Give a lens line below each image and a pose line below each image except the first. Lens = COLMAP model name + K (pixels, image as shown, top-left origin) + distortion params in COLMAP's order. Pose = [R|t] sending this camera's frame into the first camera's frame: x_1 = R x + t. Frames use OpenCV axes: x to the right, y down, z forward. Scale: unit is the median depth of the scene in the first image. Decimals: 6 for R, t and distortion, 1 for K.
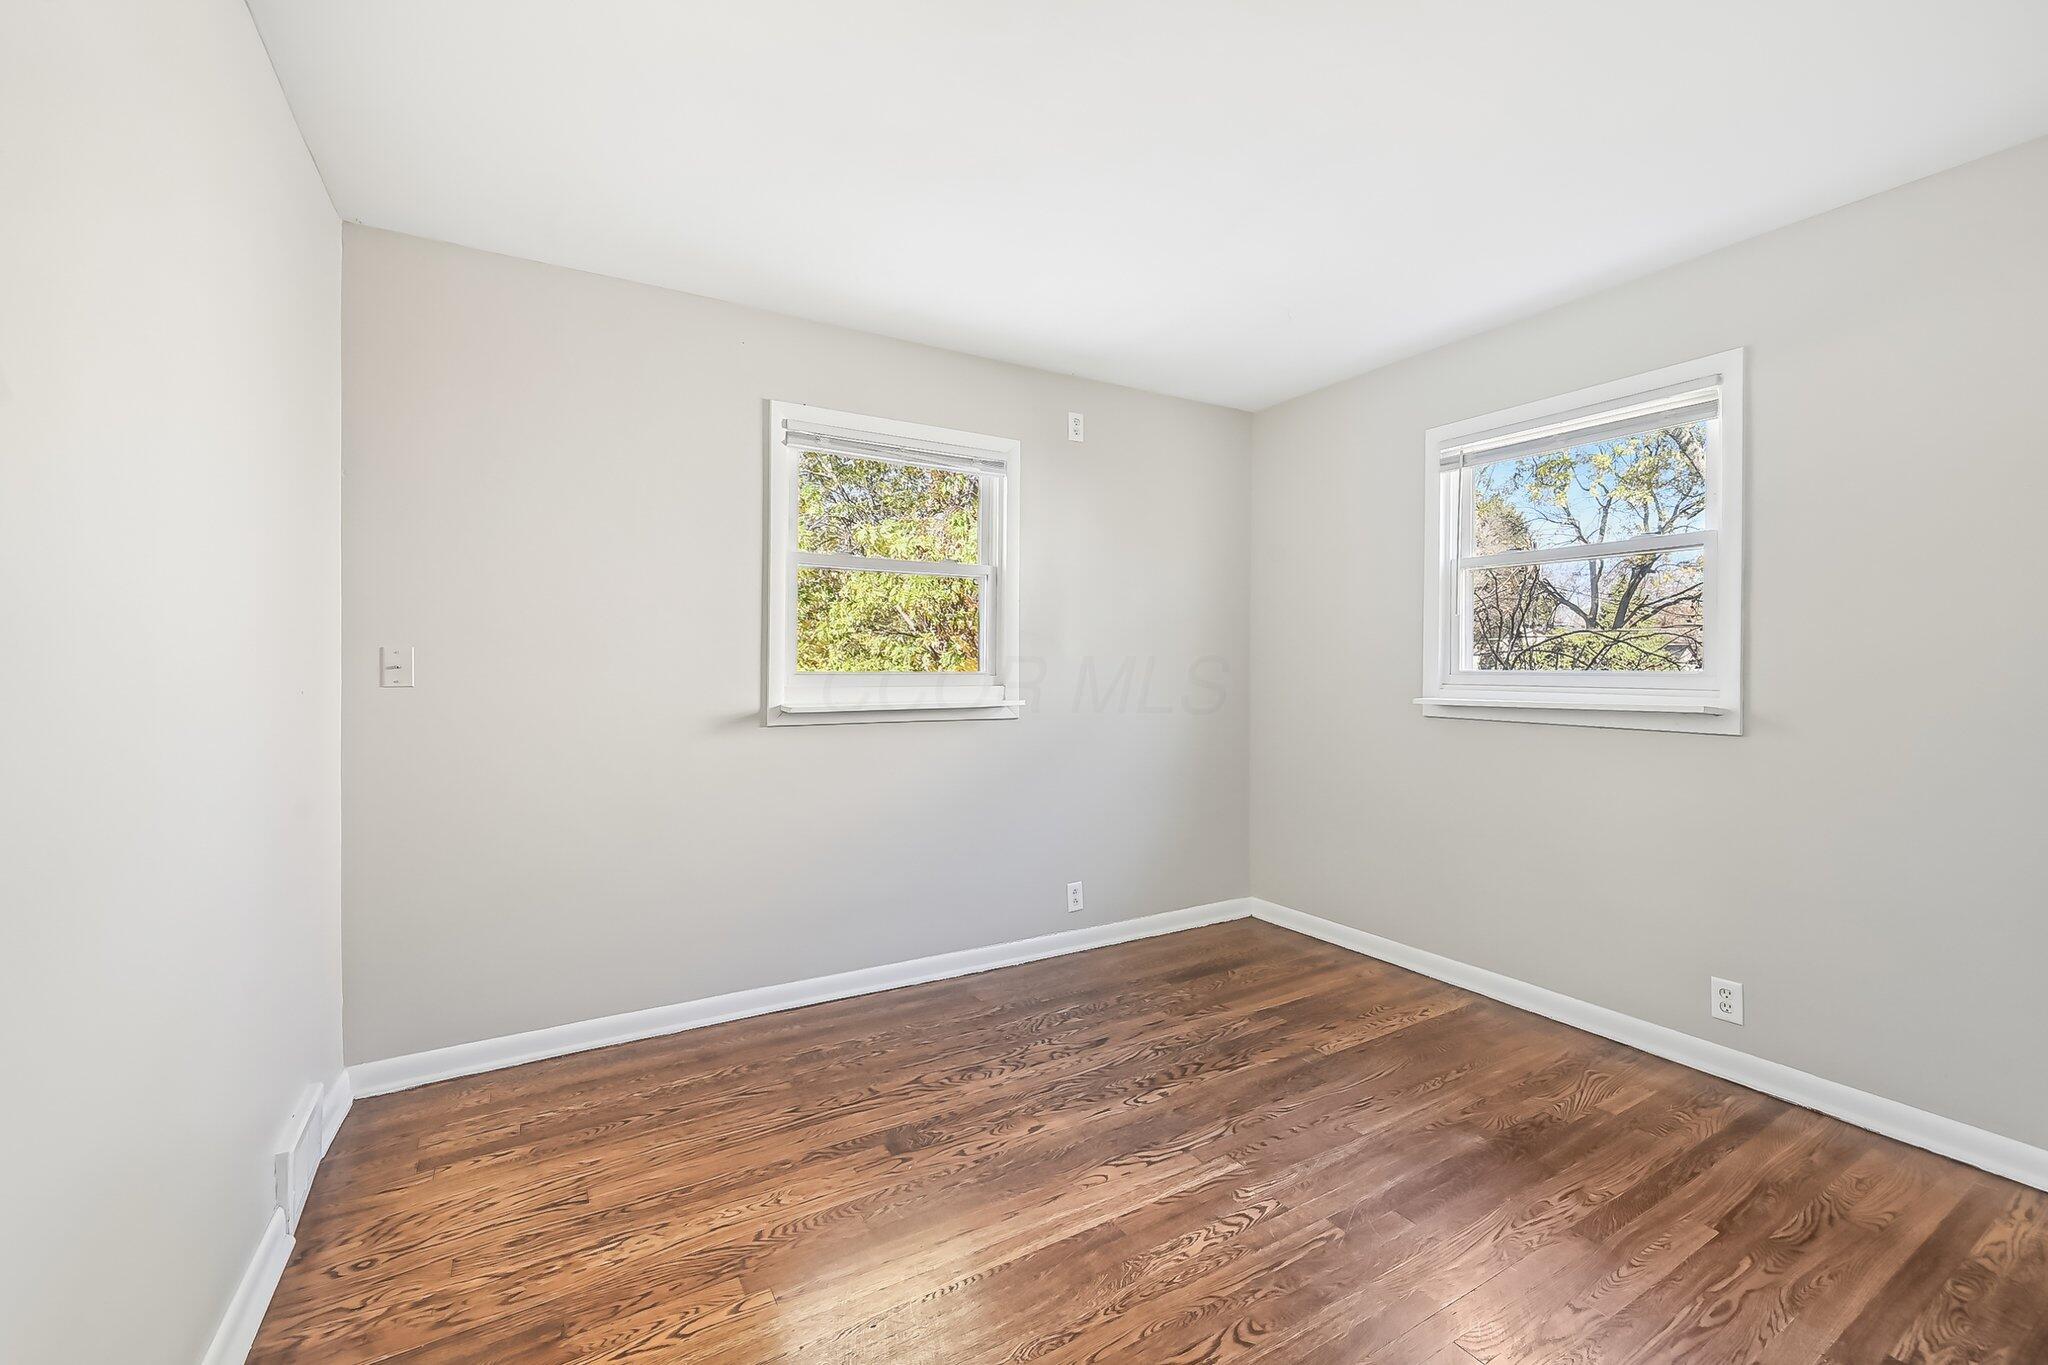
lens RADIAL K [[836.7, 0, 1021.3], [0, 836.7, 668.9], [0, 0, 1]] dist [0.000649, 0.000079]
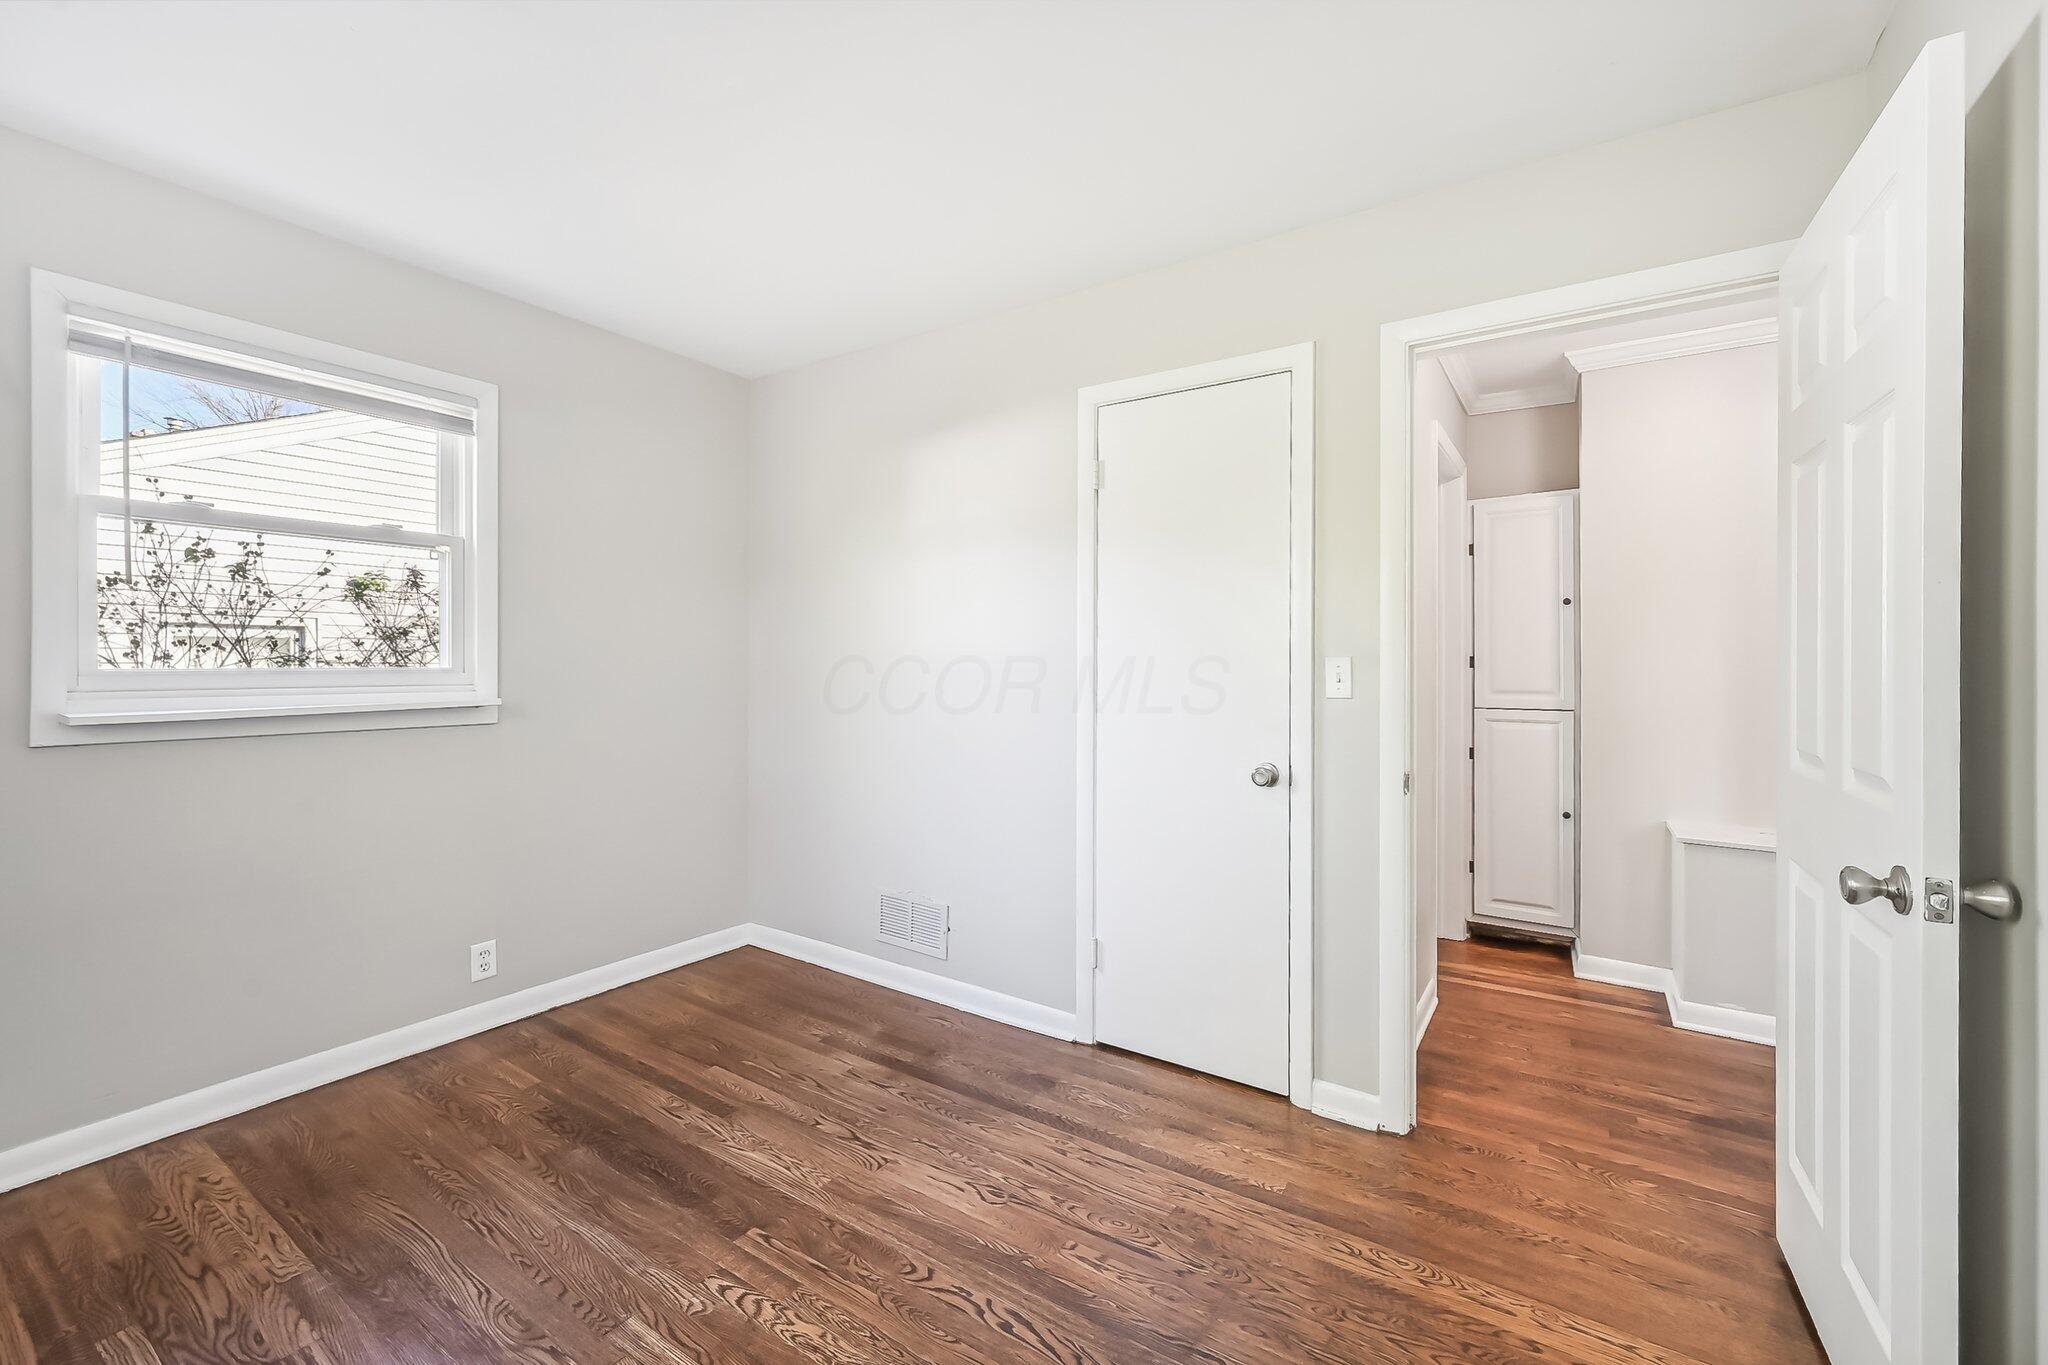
lens RADIAL K [[836.7, 0, 1021.3], [0, 836.7, 668.9], [0, 0, 1]] dist [0.000649, 0.000079]
pose [[-0.428770, -0.009622, 0.903362, -0.495164], [0.002476, 0.999927, 0.011825, -0.007032], [-0.903410, 0.007307, -0.428715, 0.861480]]
